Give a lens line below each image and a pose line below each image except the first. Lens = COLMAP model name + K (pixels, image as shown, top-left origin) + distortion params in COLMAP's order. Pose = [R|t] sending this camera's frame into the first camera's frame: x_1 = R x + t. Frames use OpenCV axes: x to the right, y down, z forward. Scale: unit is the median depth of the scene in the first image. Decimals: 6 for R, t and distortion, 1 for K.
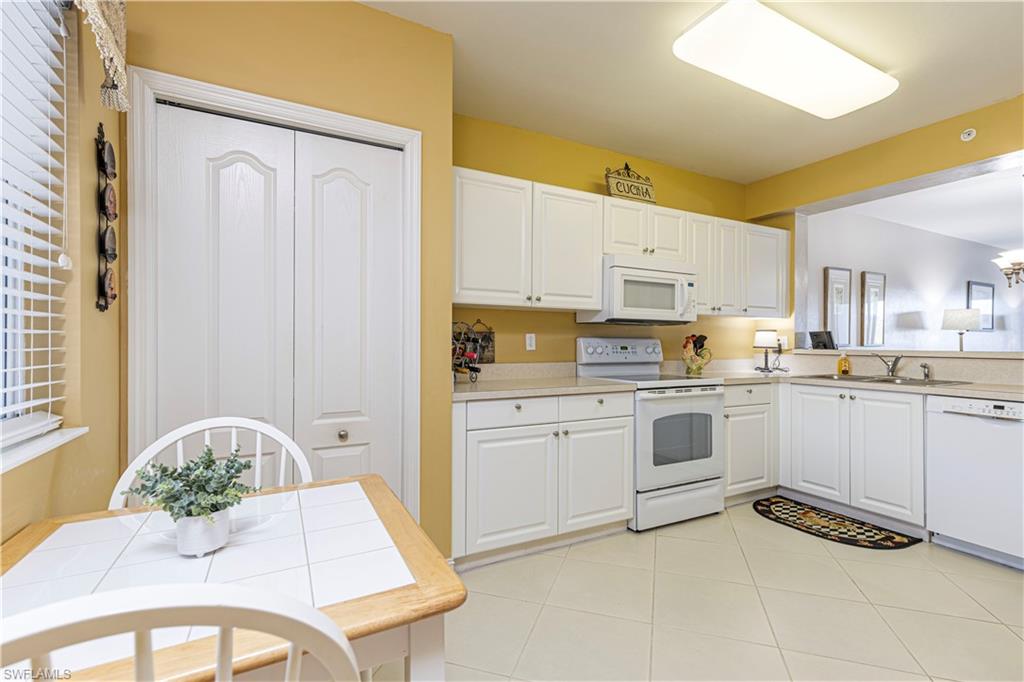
lens RADIAL K [[459.9, 0, 516.9], [0, 459.9, 342.6], [0, 0, 1]] dist [0.008313, -0.000371]
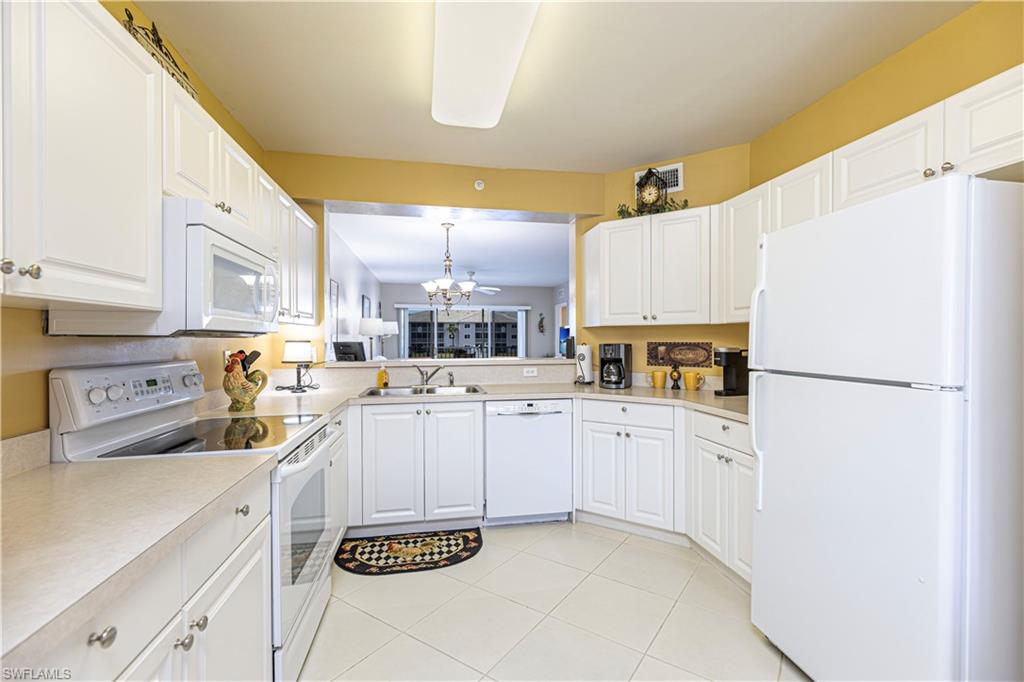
lens RADIAL K [[459.9, 0, 514.9], [0, 459.9, 339.7], [0, 0, 1]] dist [0.008313, -0.000371]
pose [[0.292160, -0.009762, 0.956320, -0.163479], [0.006101, 0.999947, 0.008344, -0.043018], [-0.956350, 0.003397, 0.292203, 0.515634]]
